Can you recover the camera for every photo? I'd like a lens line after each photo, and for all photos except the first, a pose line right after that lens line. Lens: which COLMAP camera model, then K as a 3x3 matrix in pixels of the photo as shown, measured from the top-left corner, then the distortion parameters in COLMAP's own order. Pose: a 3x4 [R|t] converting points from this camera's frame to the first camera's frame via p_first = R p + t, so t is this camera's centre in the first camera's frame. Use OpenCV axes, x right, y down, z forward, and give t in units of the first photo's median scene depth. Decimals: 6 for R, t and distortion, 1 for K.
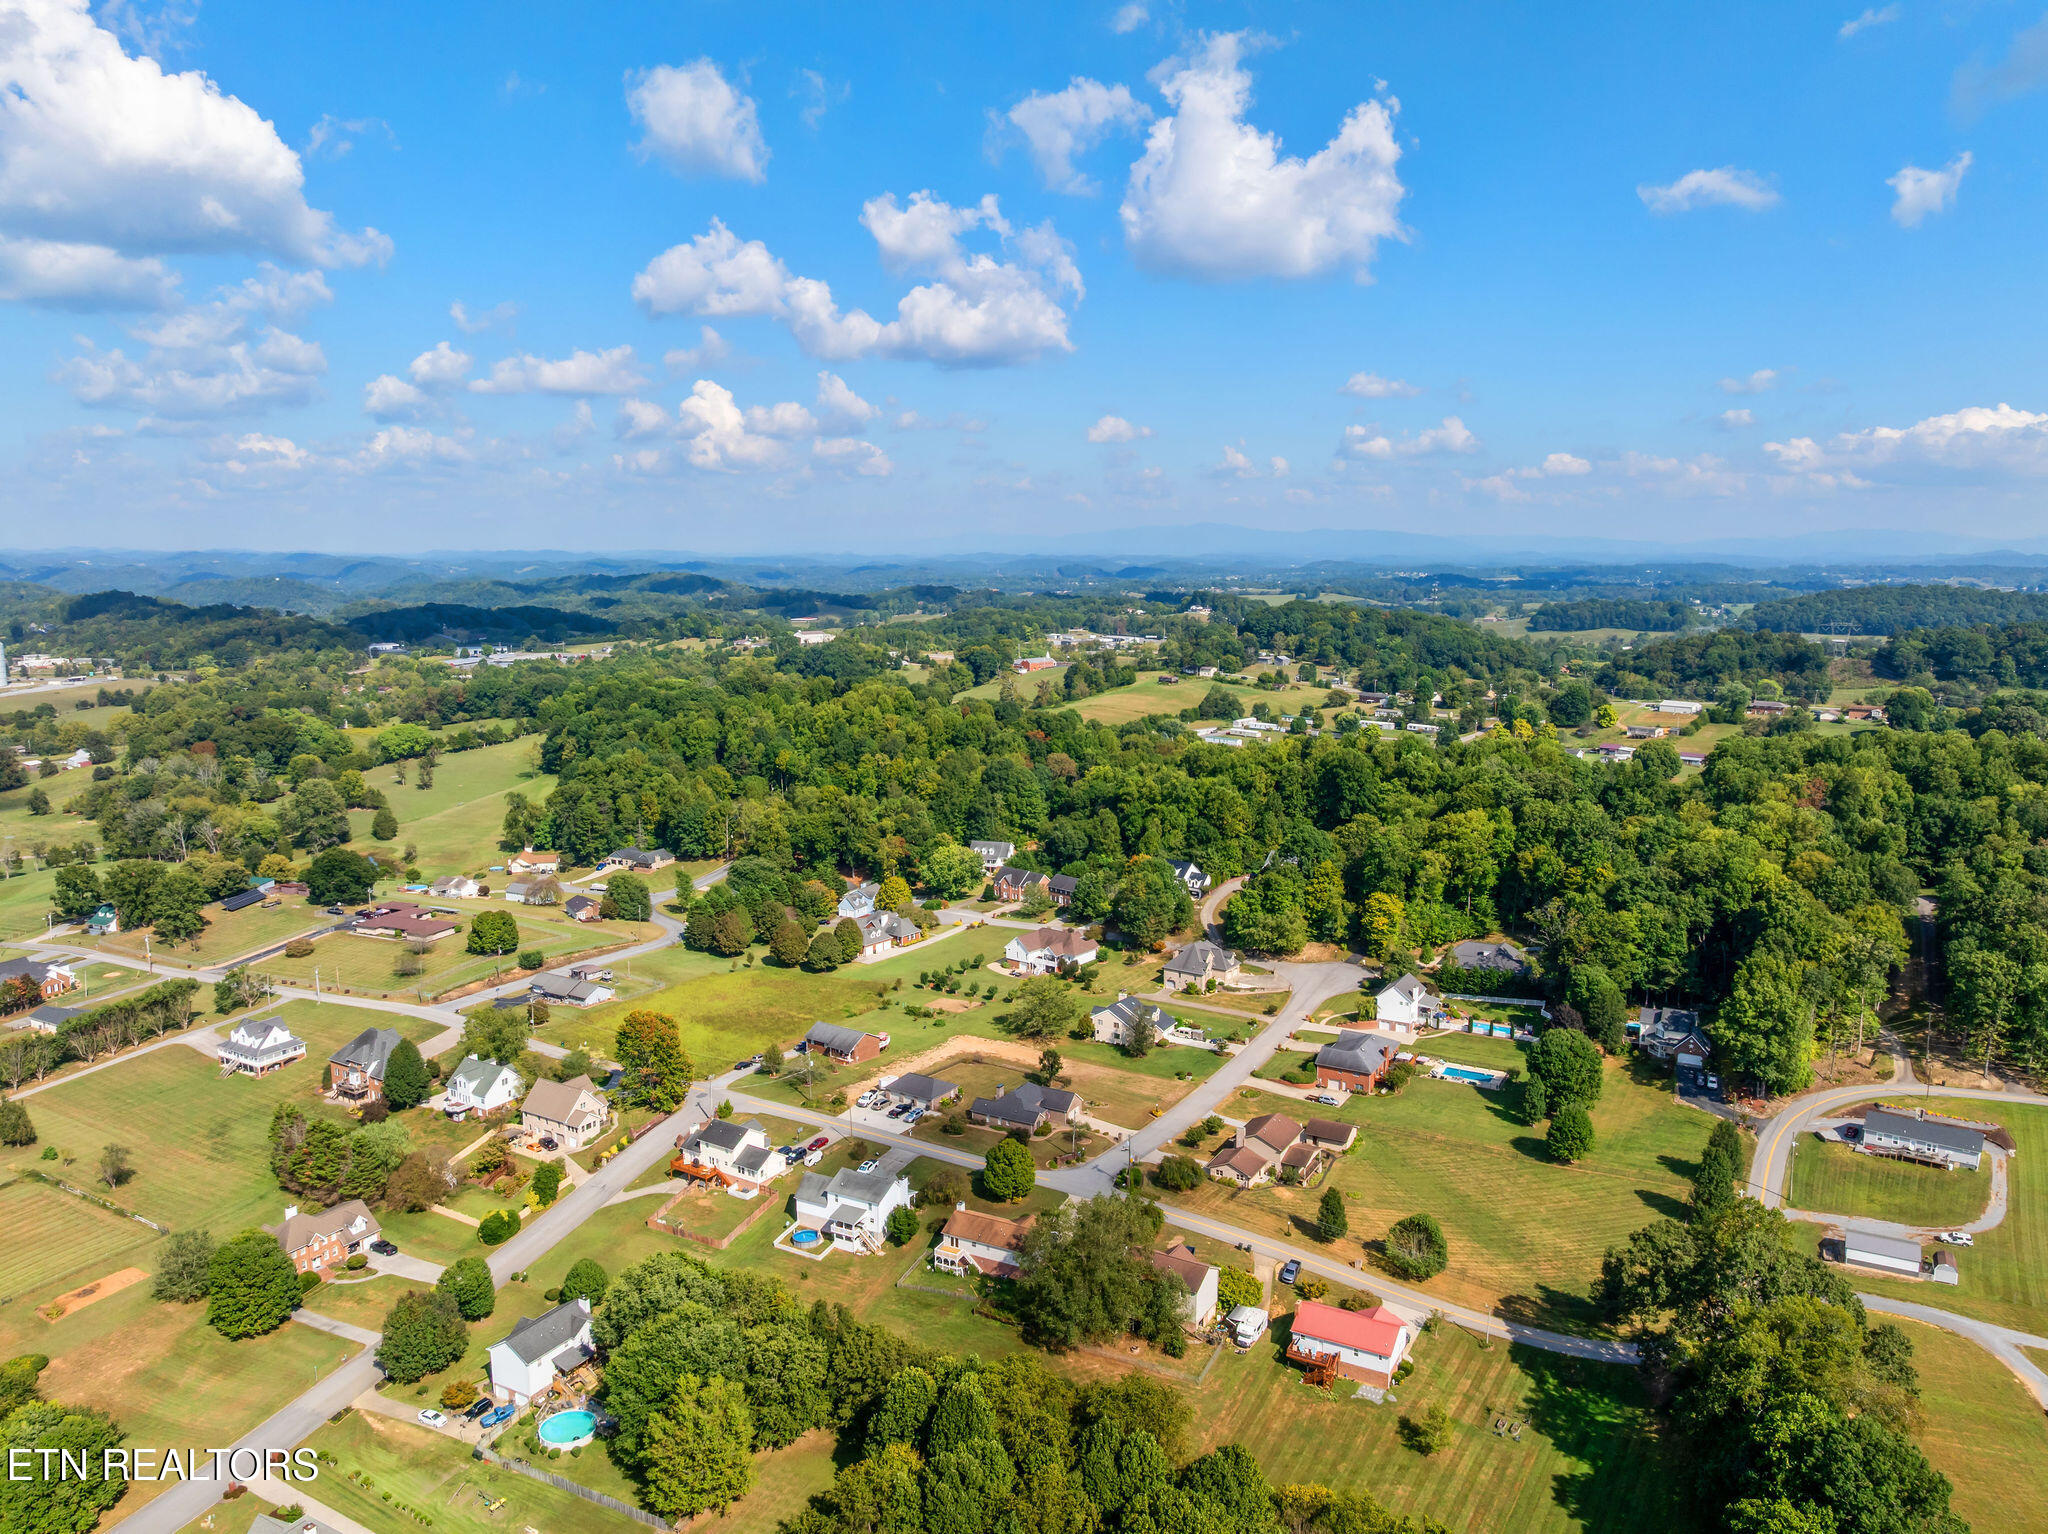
lens RADIAL K [[1466.0, 0, 1037.5], [0, 1466.0, 758.0], [0, 0, 1]] dist [-0.036903, 0.001467]
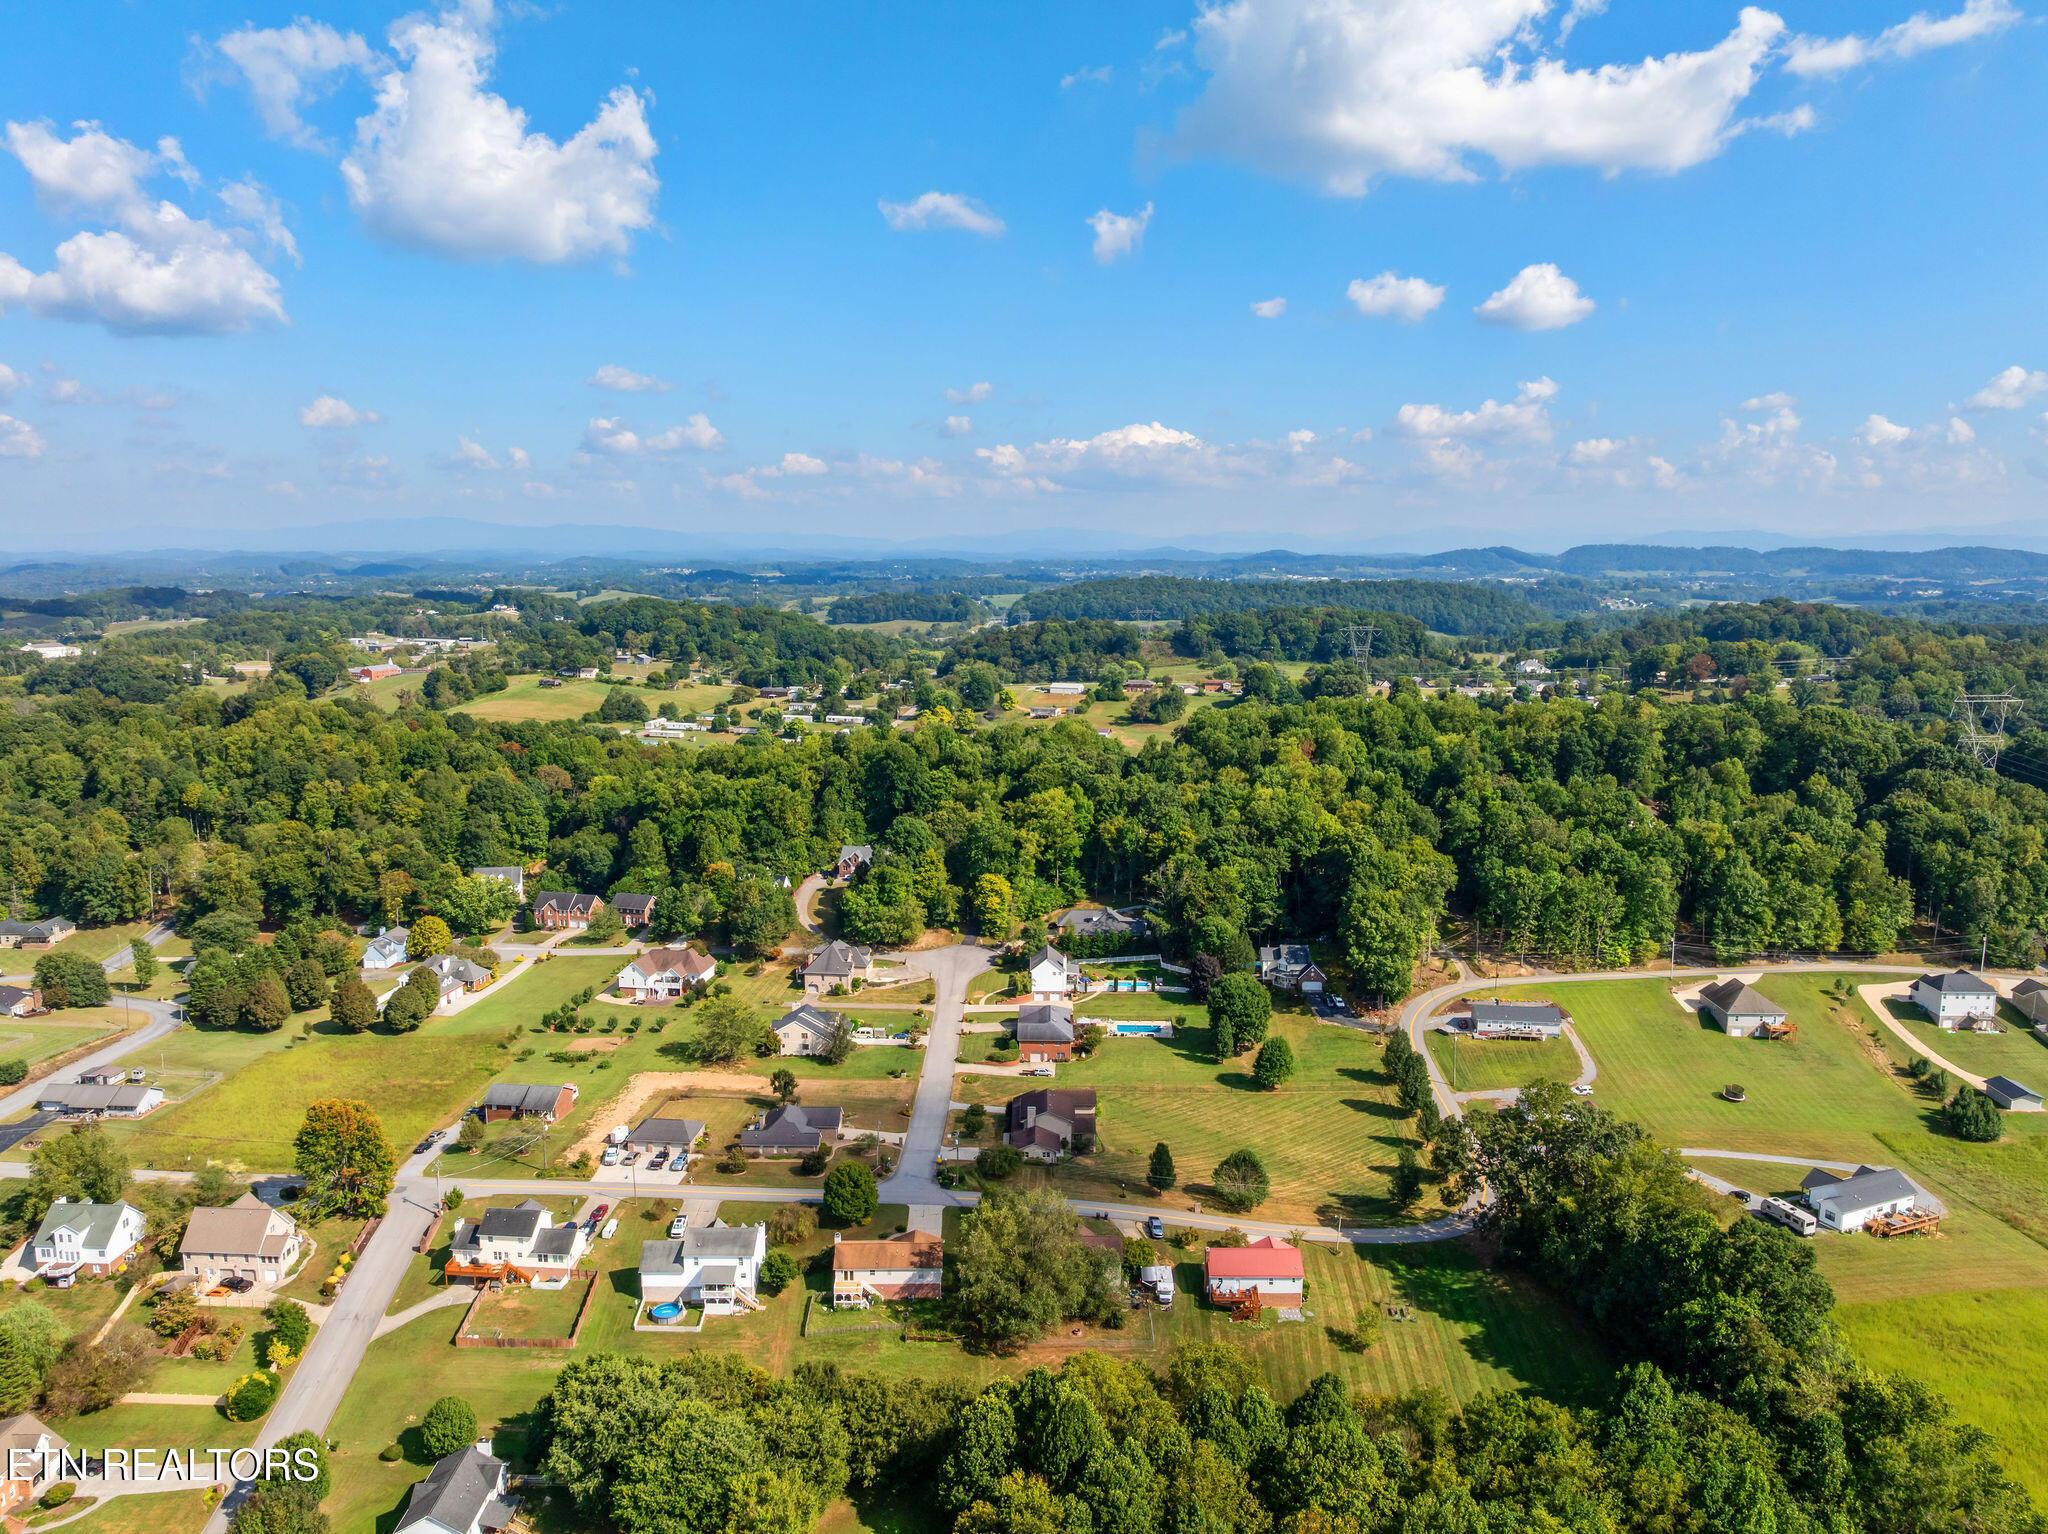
lens RADIAL K [[1466.0, 0, 1043.5], [0, 1466.0, 771.8], [0, 0, 1]] dist [-0.036903, 0.001467]
pose [[0.870209, -0.068766, 0.487860, -0.223080], [0.063030, 0.997613, 0.028190, -0.007148], [-0.488634, 0.006218, 0.872466, 0.065059]]
